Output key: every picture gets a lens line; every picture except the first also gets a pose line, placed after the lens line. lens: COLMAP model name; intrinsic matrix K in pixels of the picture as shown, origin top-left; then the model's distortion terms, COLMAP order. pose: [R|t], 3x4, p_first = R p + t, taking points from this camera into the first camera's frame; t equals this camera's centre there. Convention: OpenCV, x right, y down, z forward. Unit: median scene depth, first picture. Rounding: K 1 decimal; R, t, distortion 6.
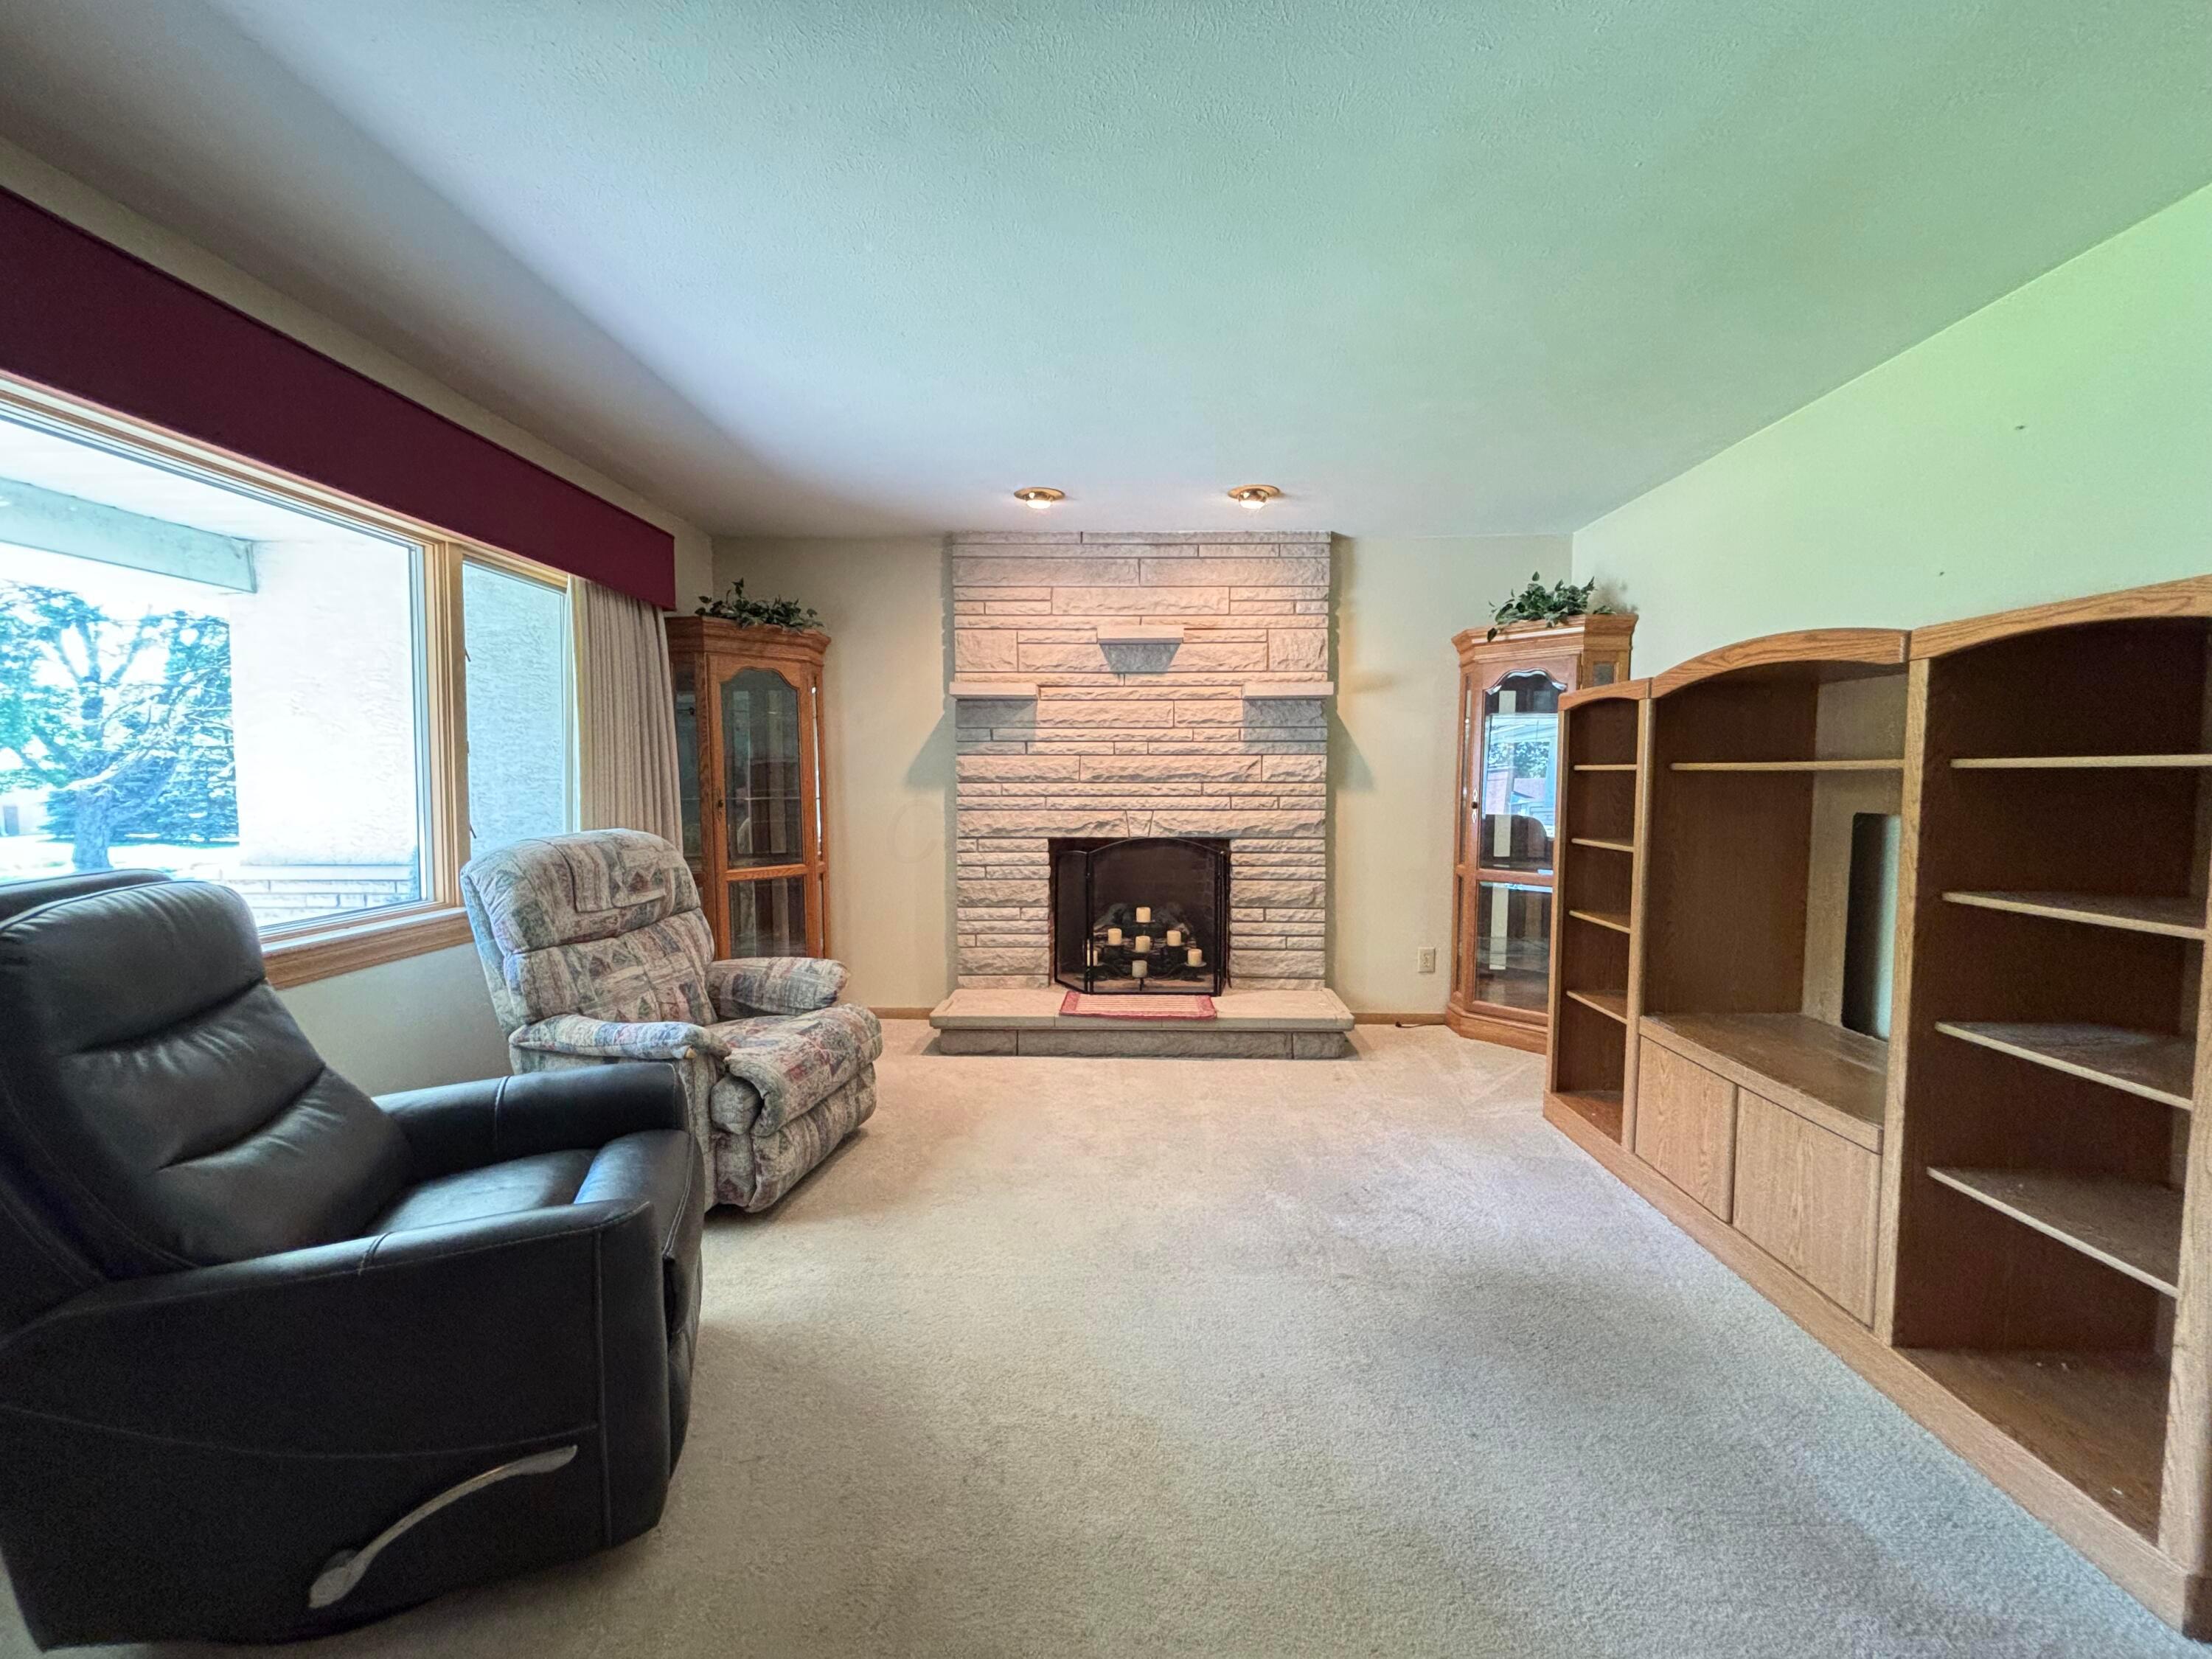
lens RADIAL K [[895.2, 0, 1113.6], [0, 895.2, 830.7], [0, 0, 1]] dist [0.054683, -0.015461]
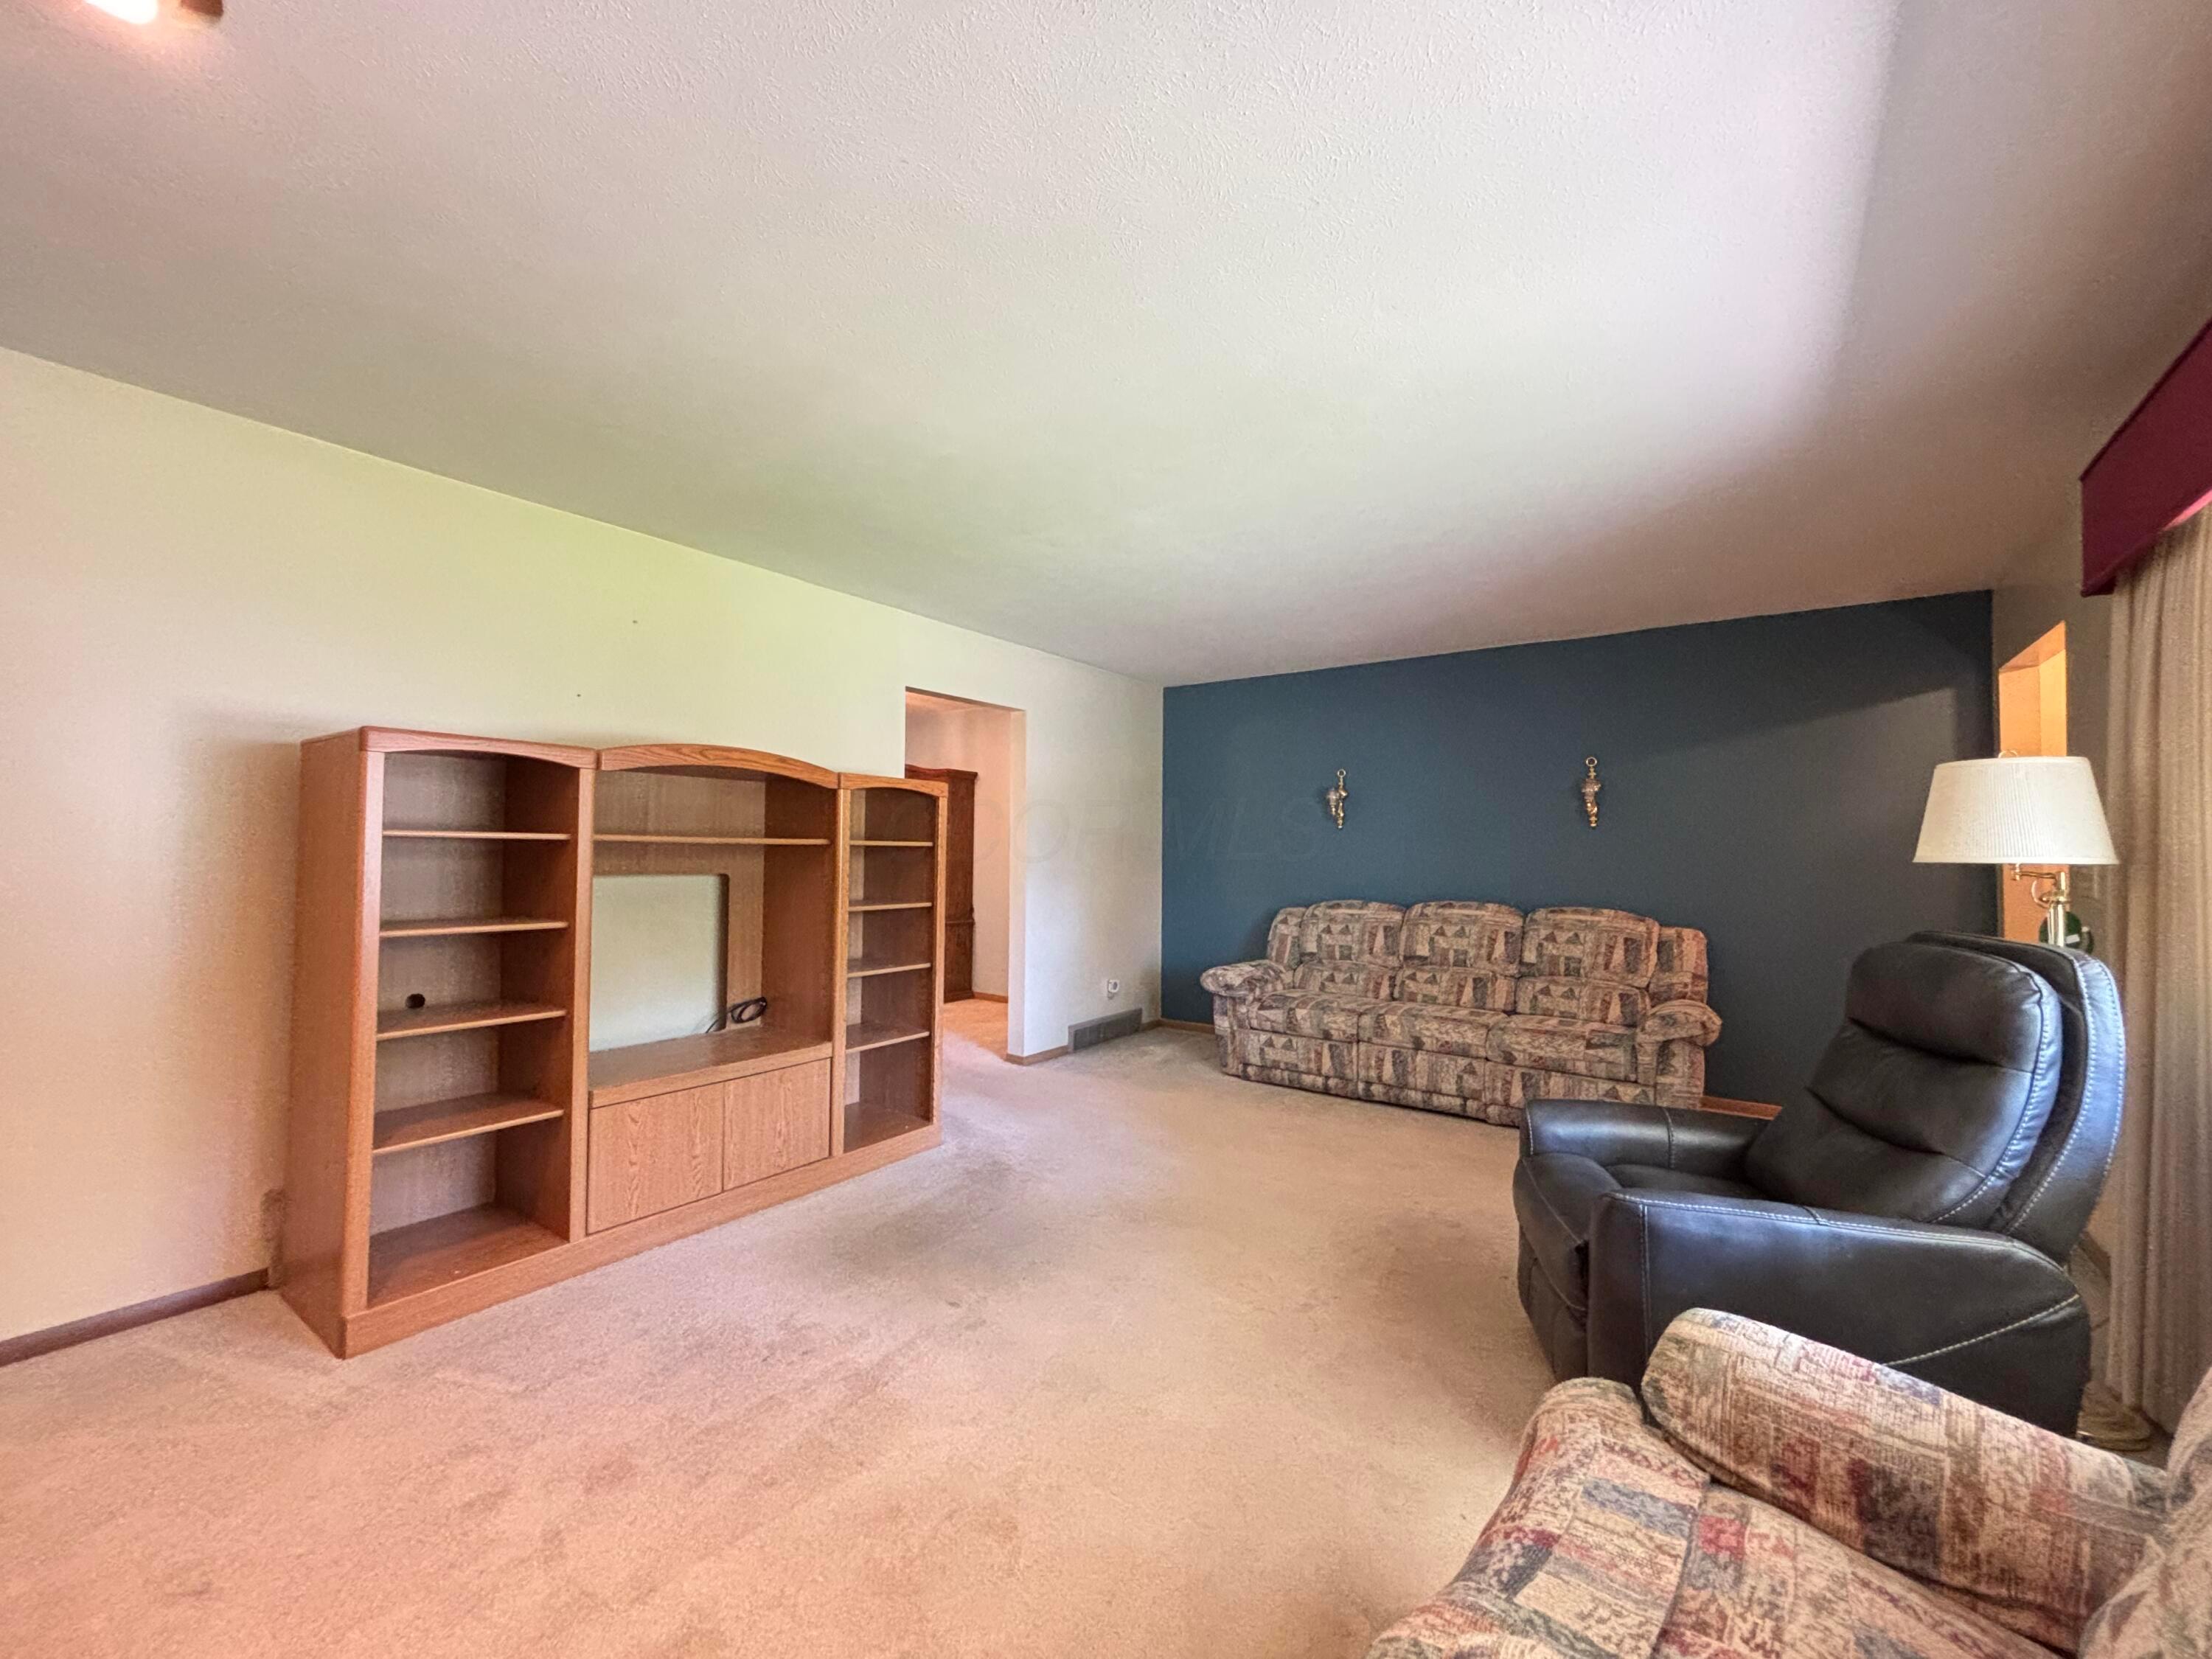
lens RADIAL K [[886.8, 0, 1106.0], [0, 886.8, 829.5], [0, 0, 1]] dist [-0.001998, -0.000136]
pose [[-0.824545, -0.001448, 0.565794, -0.260823], [0.018488, 0.999394, 0.029500, -0.059977], [-0.565494, 0.034784, -0.824019, 0.915481]]
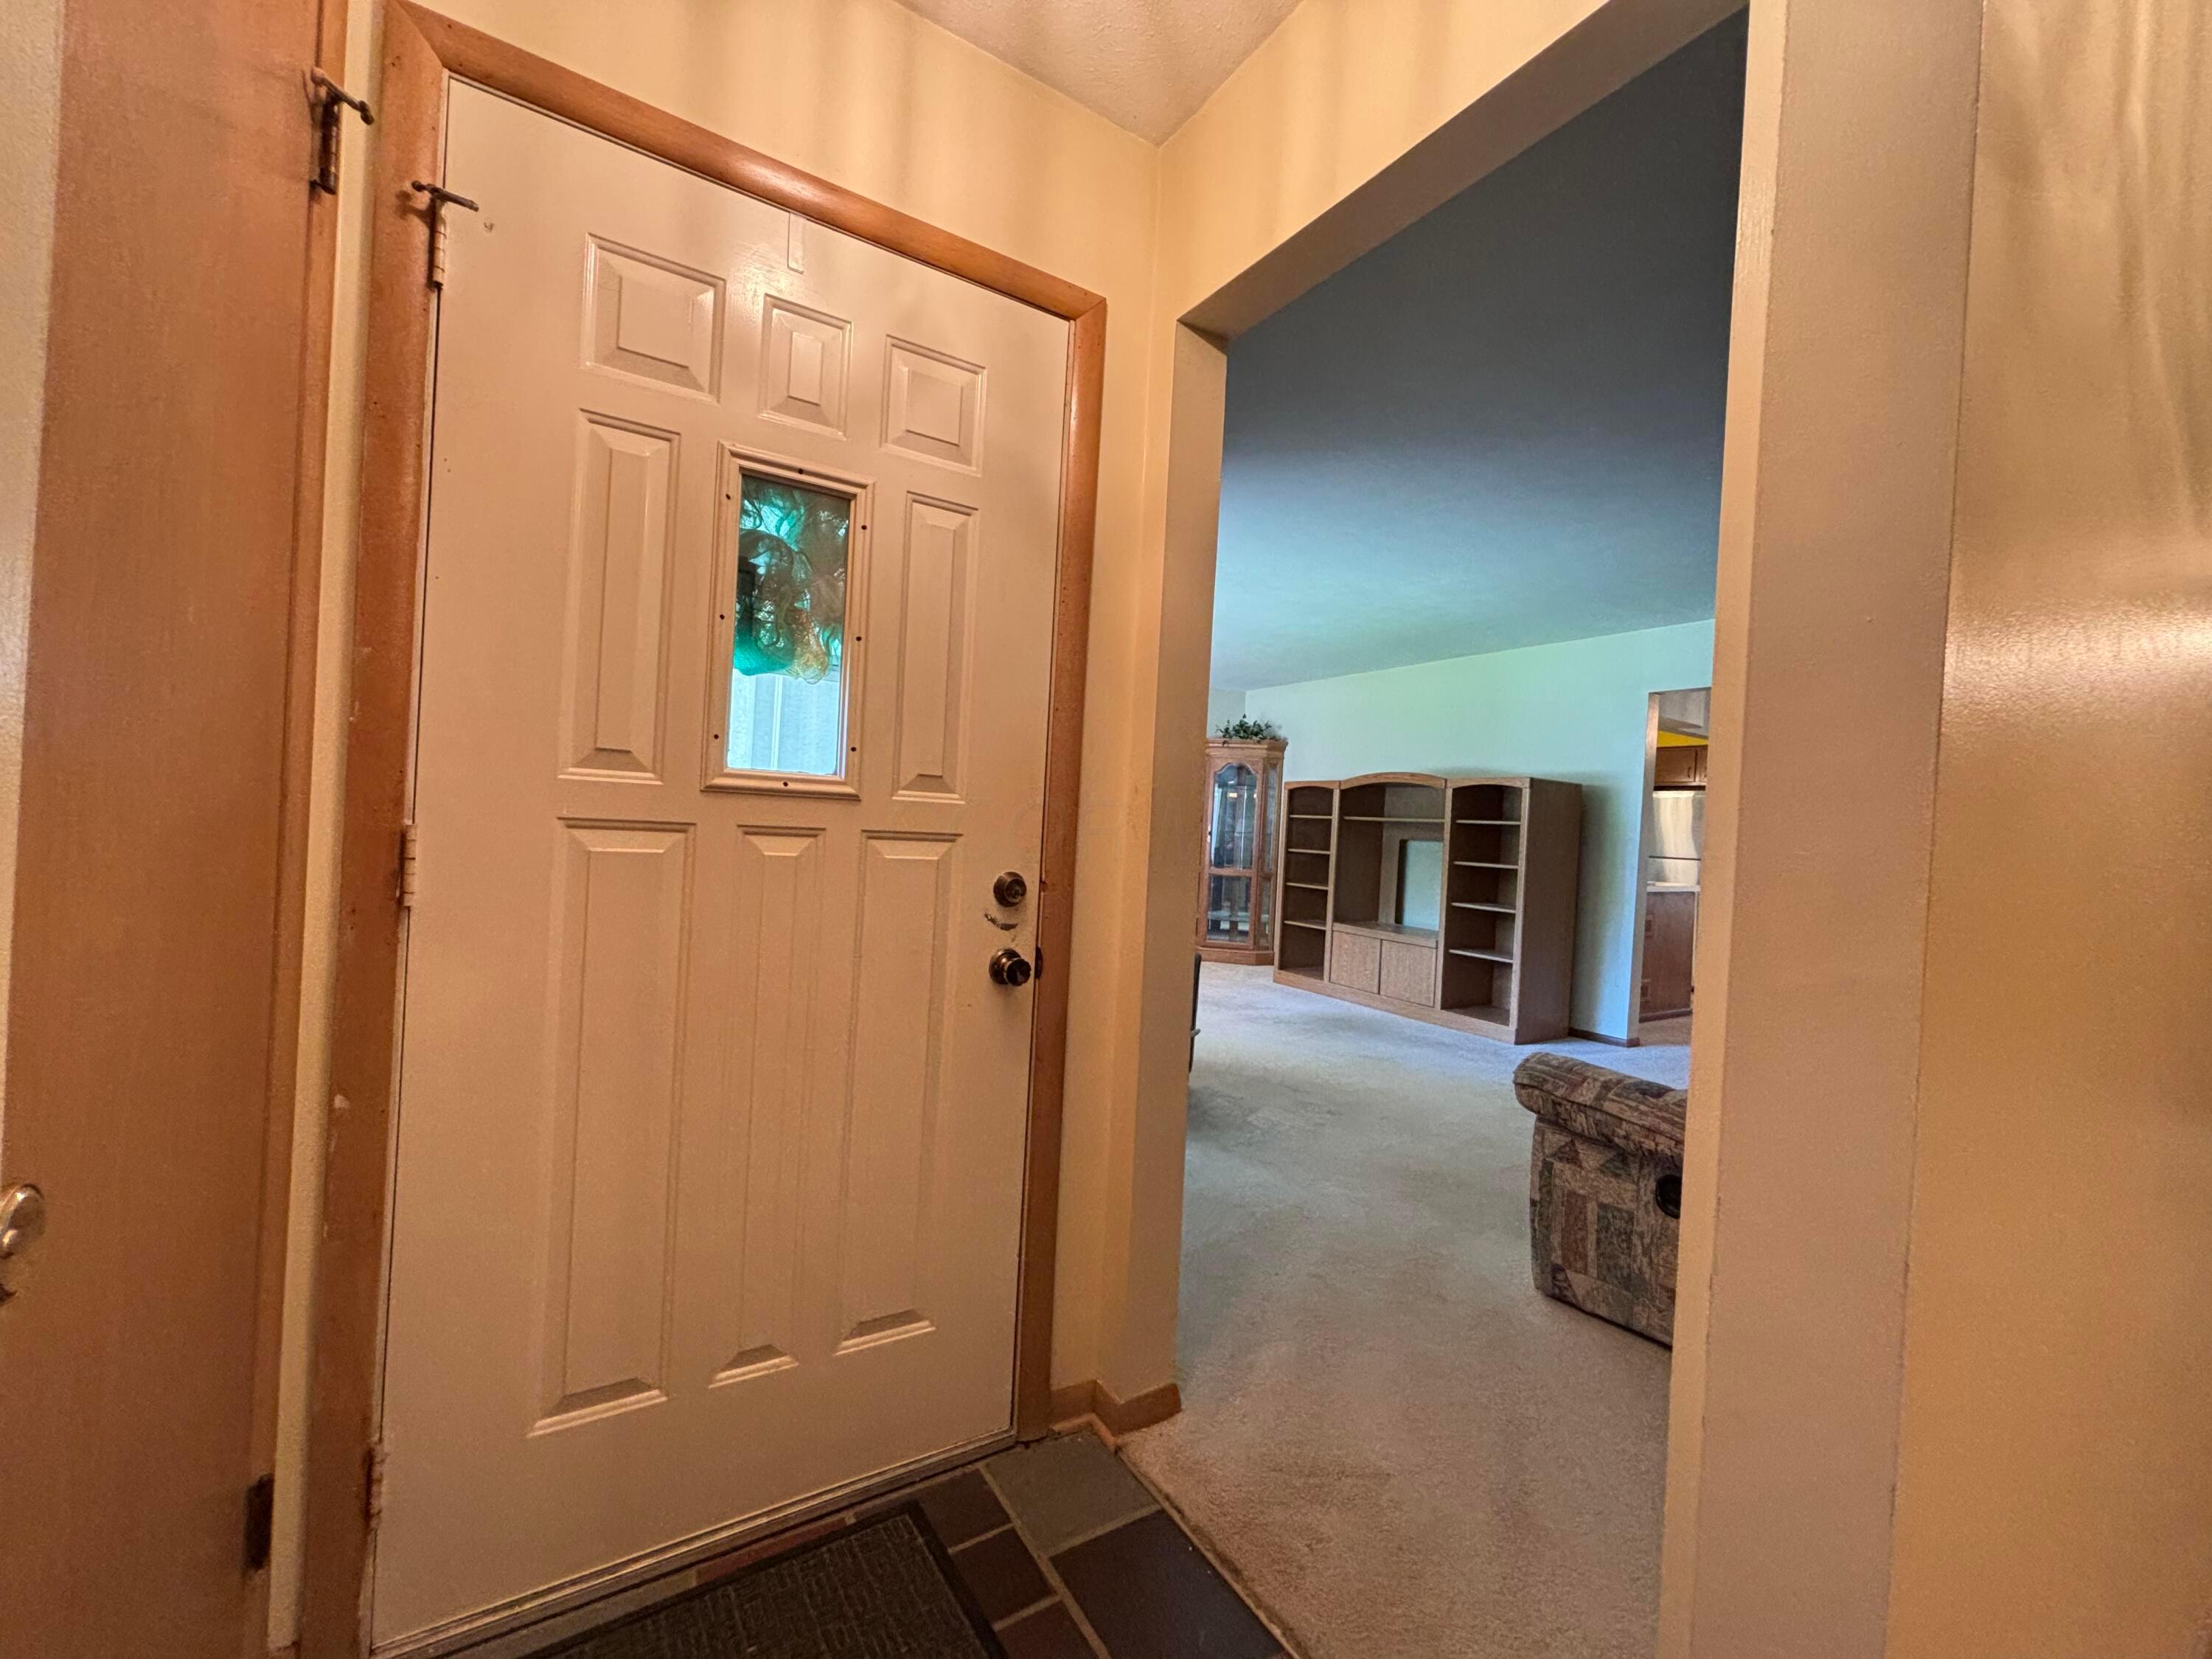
lens RADIAL K [[894.6, 0, 1083.3], [0, 894.6, 833.6], [0, 0, 1]] dist [-0.004600, -0.000250]
pose [[0.845492, 0.036222, 0.532758, -0.752071], [-0.018038, 0.999065, -0.039300, 0.046119], [-0.533683, 0.023618, 0.845355, -0.380260]]
